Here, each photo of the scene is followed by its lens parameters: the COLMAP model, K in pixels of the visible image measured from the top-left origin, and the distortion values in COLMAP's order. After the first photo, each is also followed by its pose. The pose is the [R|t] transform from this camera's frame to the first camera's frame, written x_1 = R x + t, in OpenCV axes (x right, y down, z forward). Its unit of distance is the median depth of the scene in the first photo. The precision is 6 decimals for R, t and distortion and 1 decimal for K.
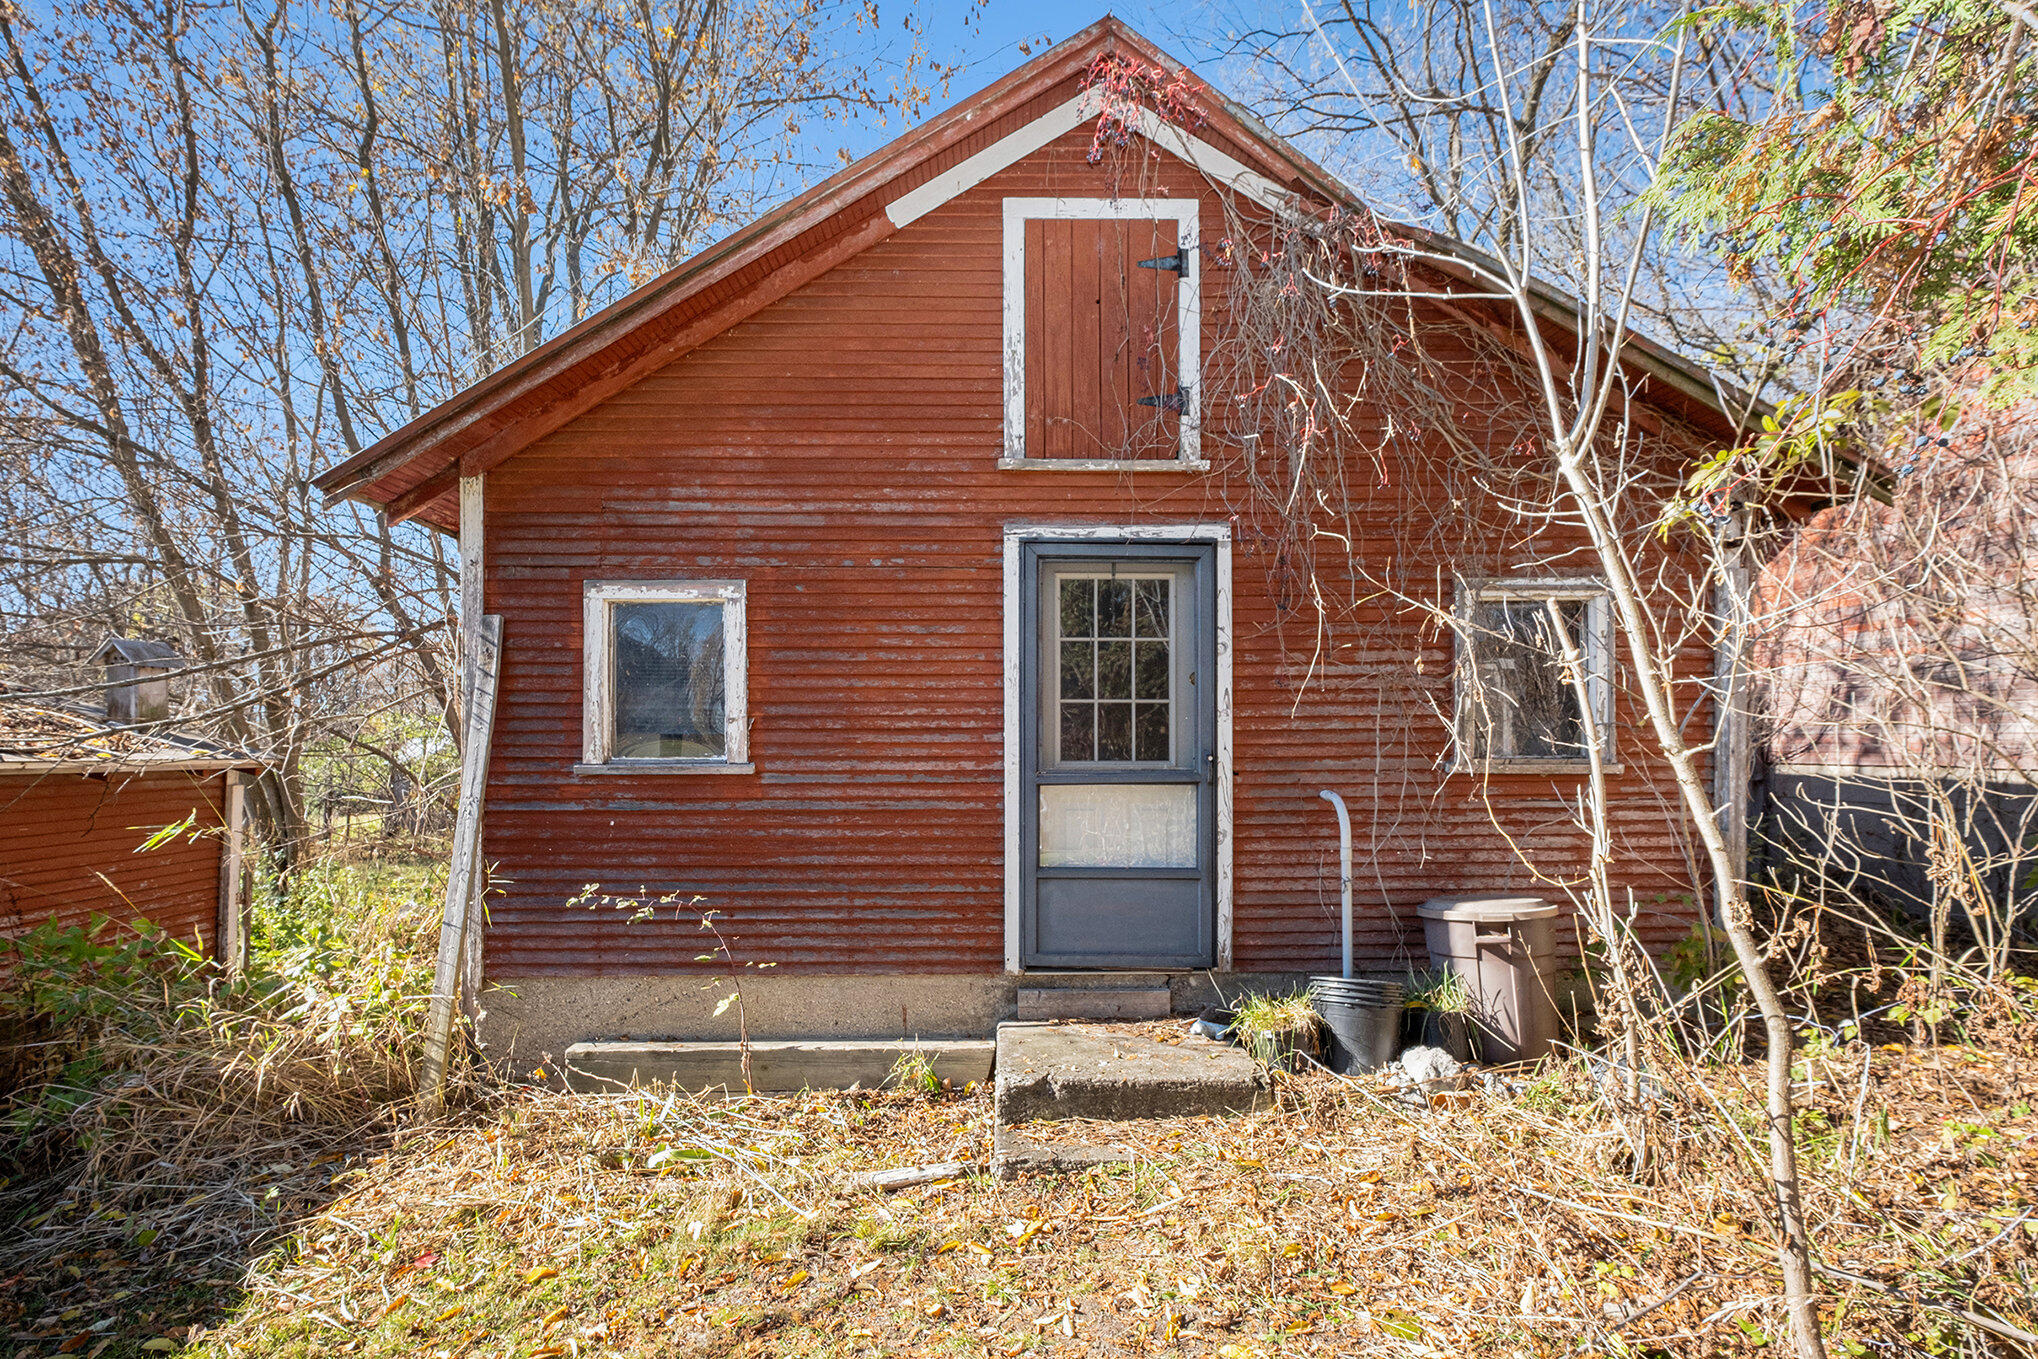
lens RADIAL K [[881.9, 0, 1065.4], [0, 881.9, 739.4], [0, 0, 1]] dist [0.000361, -0.000478]
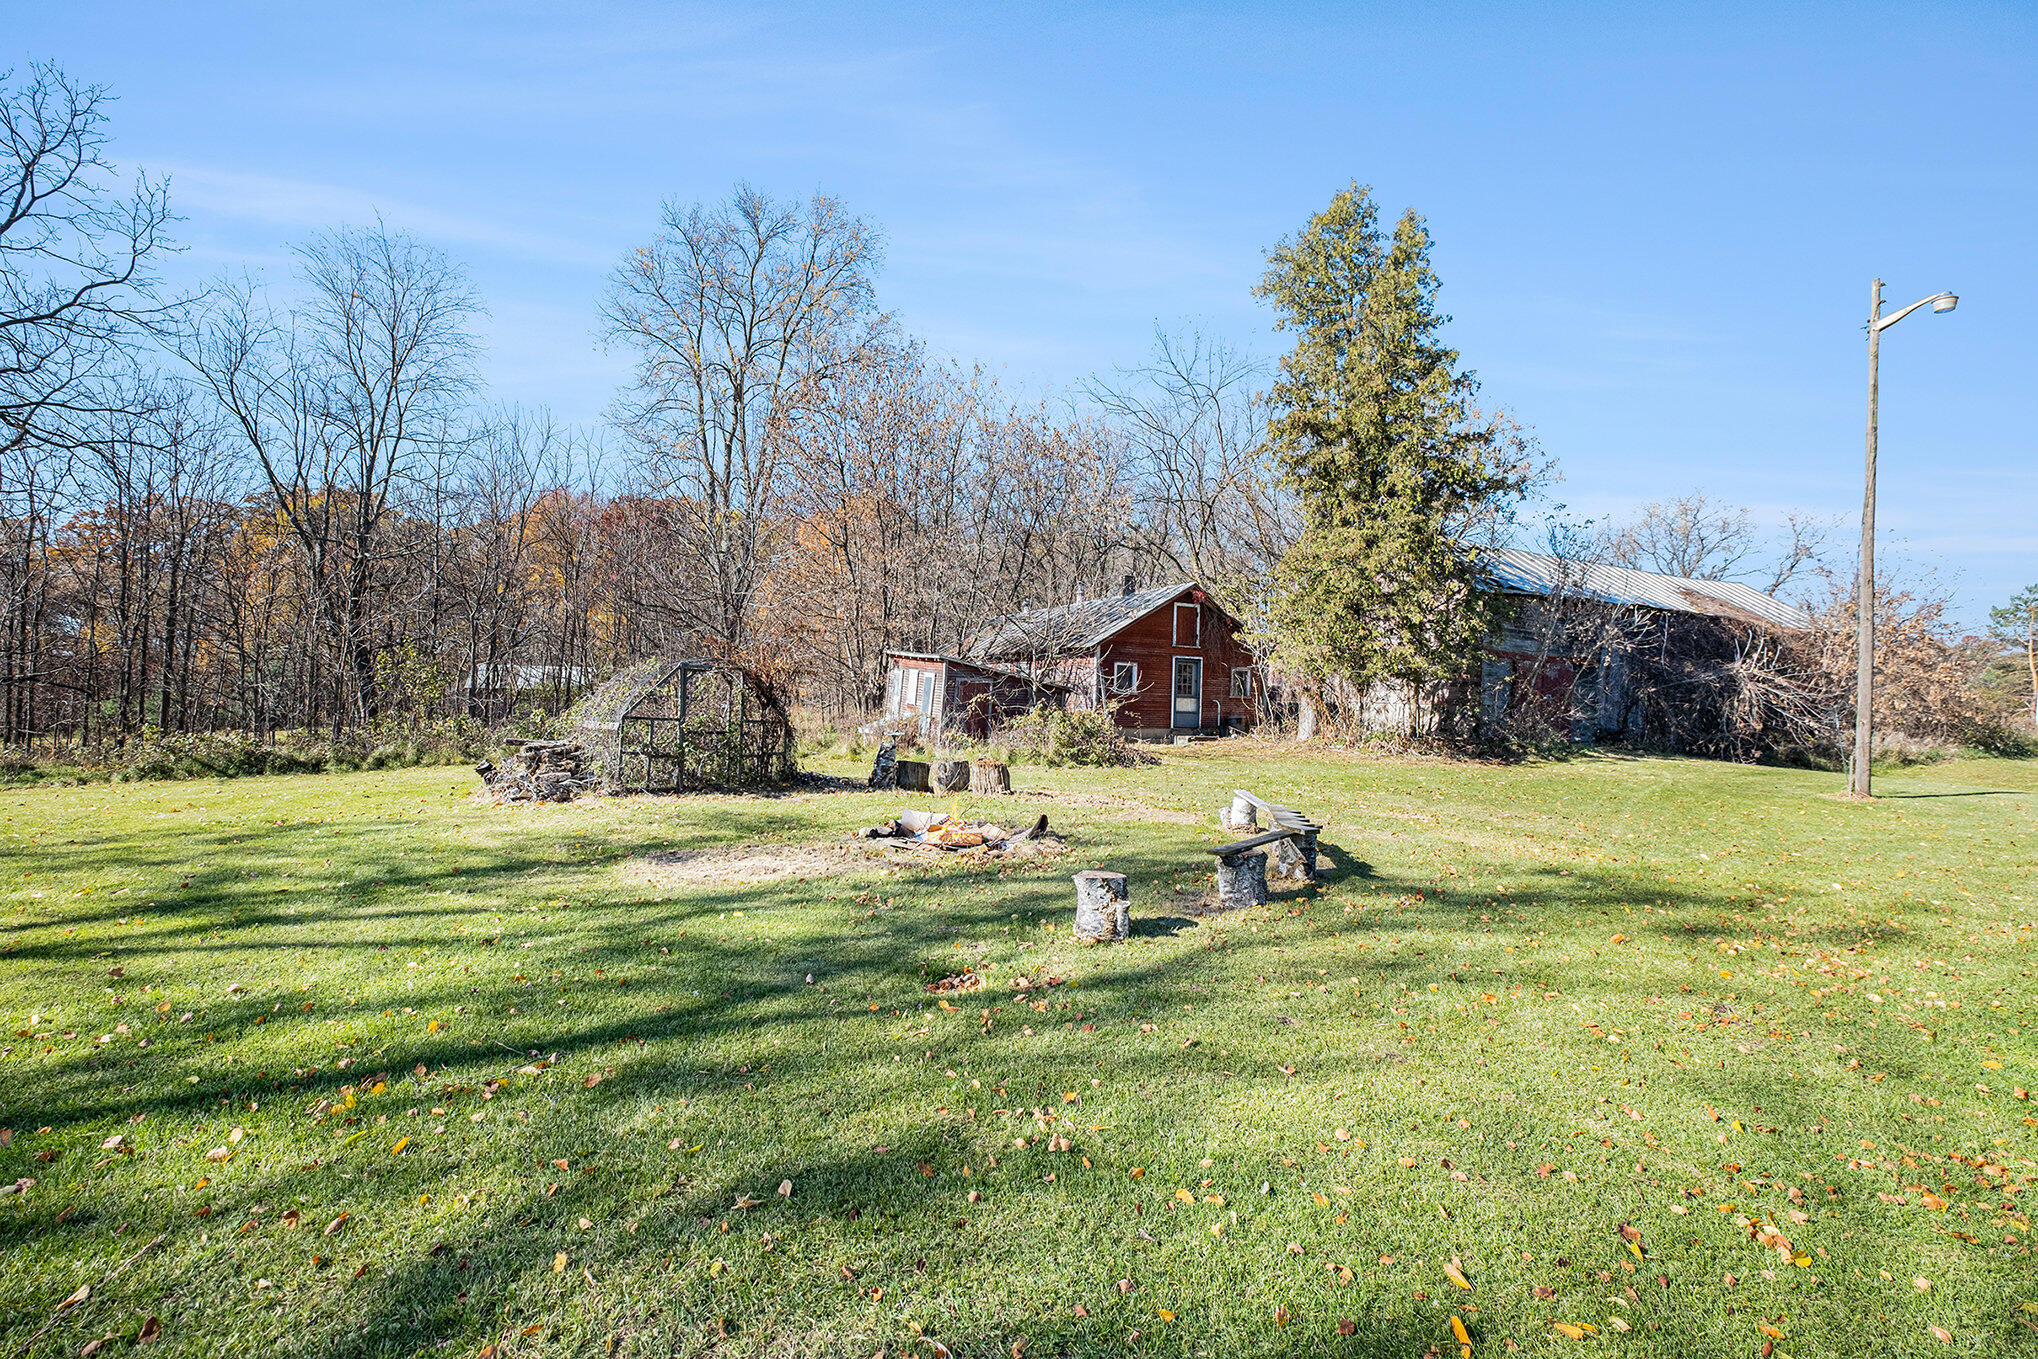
lens RADIAL K [[881.9, 0, 1019.8], [0, 881.9, 687.5], [0, 0, 1]] dist [0.000361, -0.000478]
pose [[0.906118, 0.031572, 0.421846, -3.616444], [-0.031711, 0.999475, -0.006689, 0.056307], [-0.421836, -0.007316, 0.906643, -4.117297]]
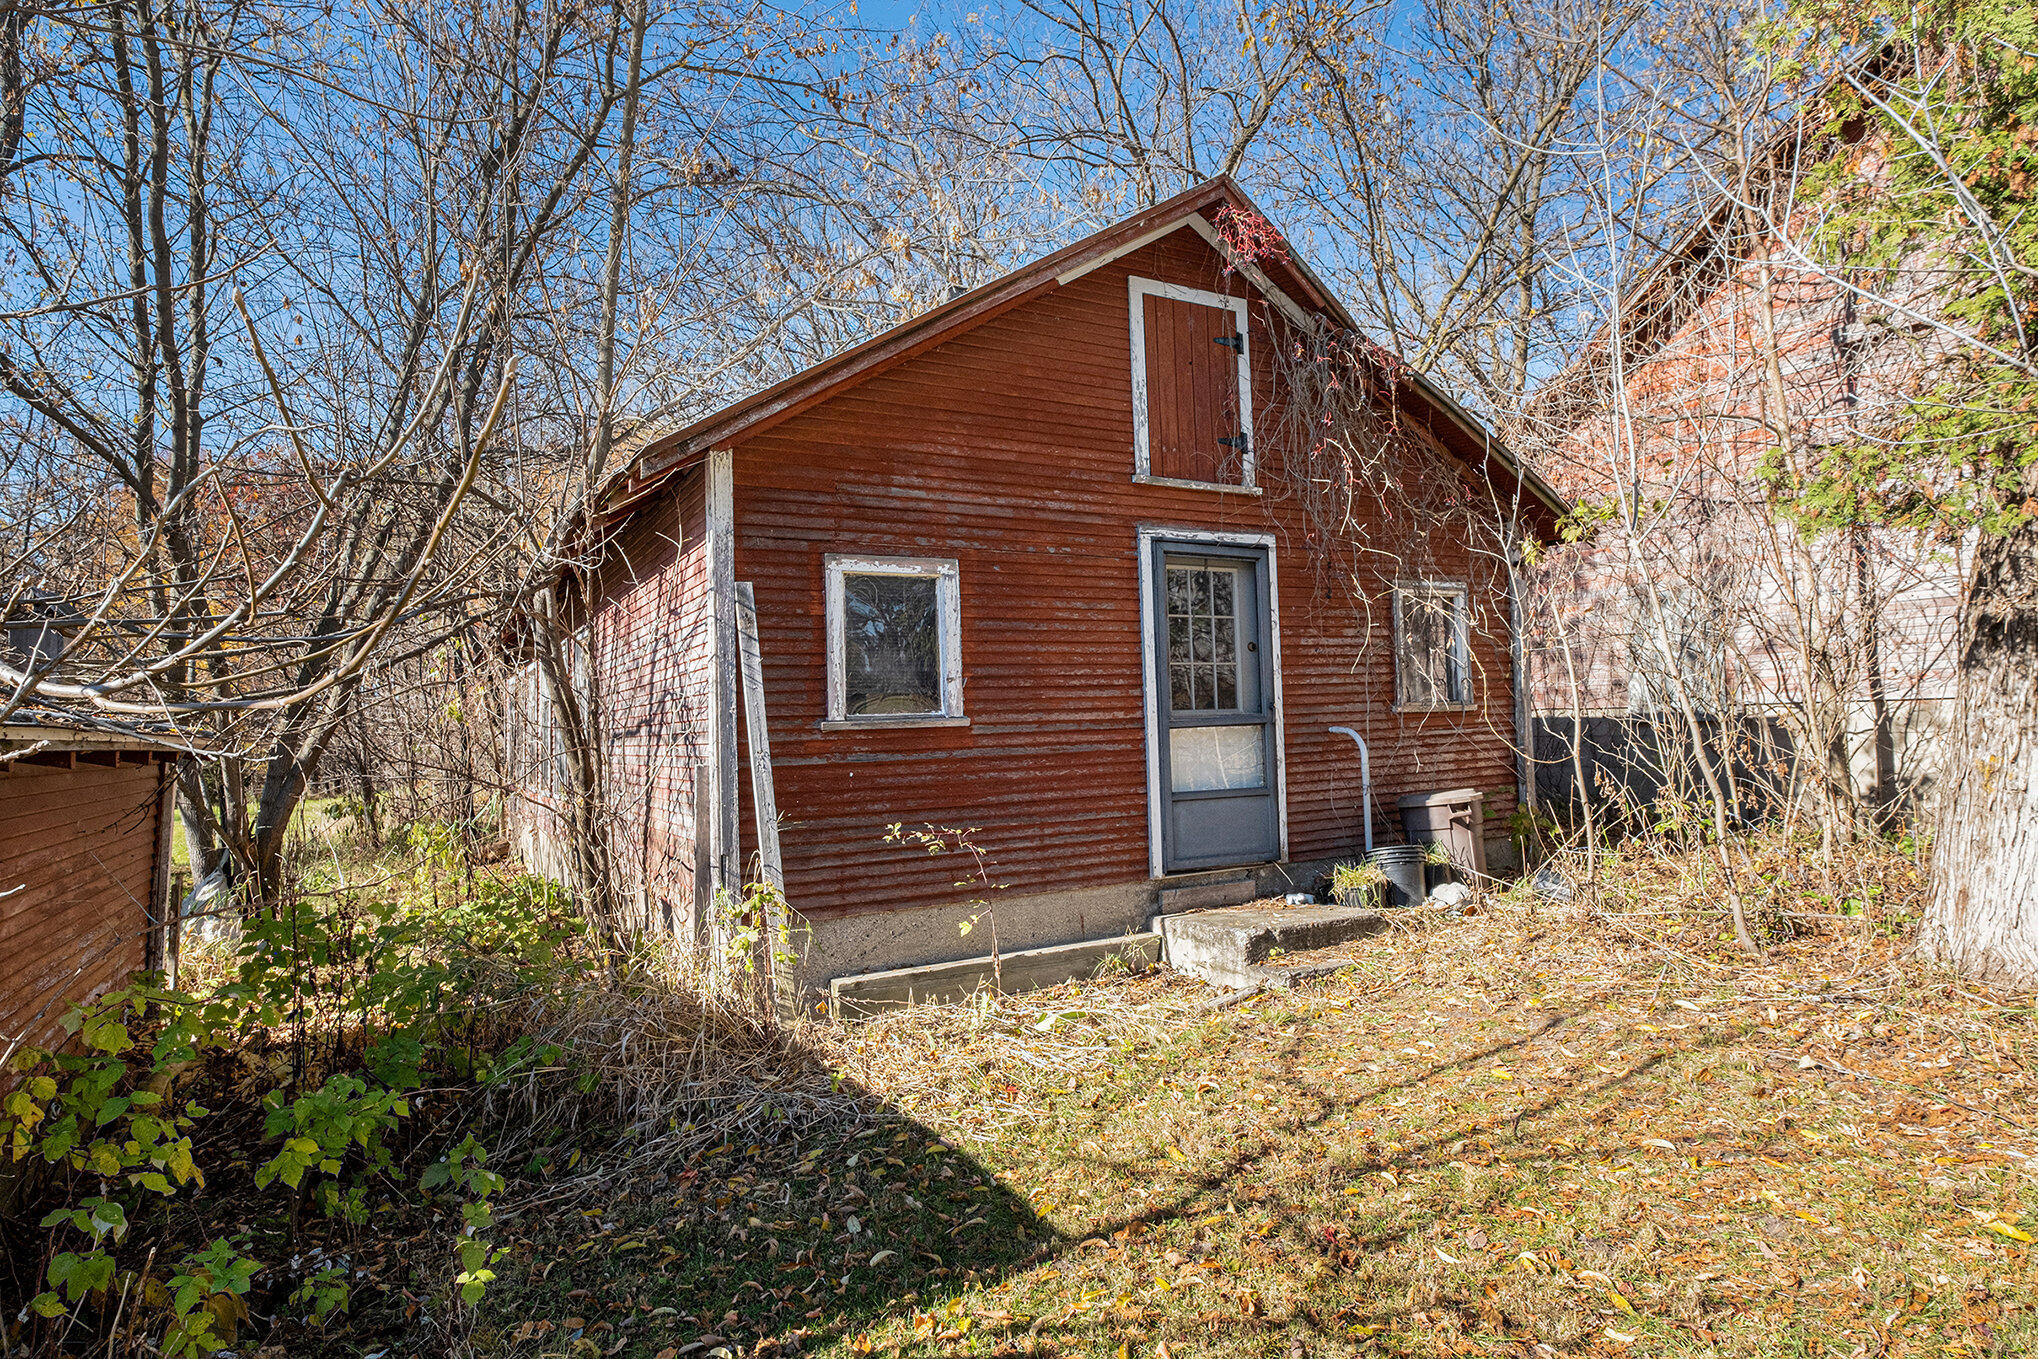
lens RADIAL K [[1065.5, 0, 1015.4], [0, 1065.5, 678.5], [0, 0, 1]] dist [-0.001565, 0.000032]
pose [[0.884988, -0.006965, 0.465562, -0.947329], [0.031131, 0.998536, -0.044238, 0.040625], [-0.464572, 0.053644, 0.883909, -0.270000]]
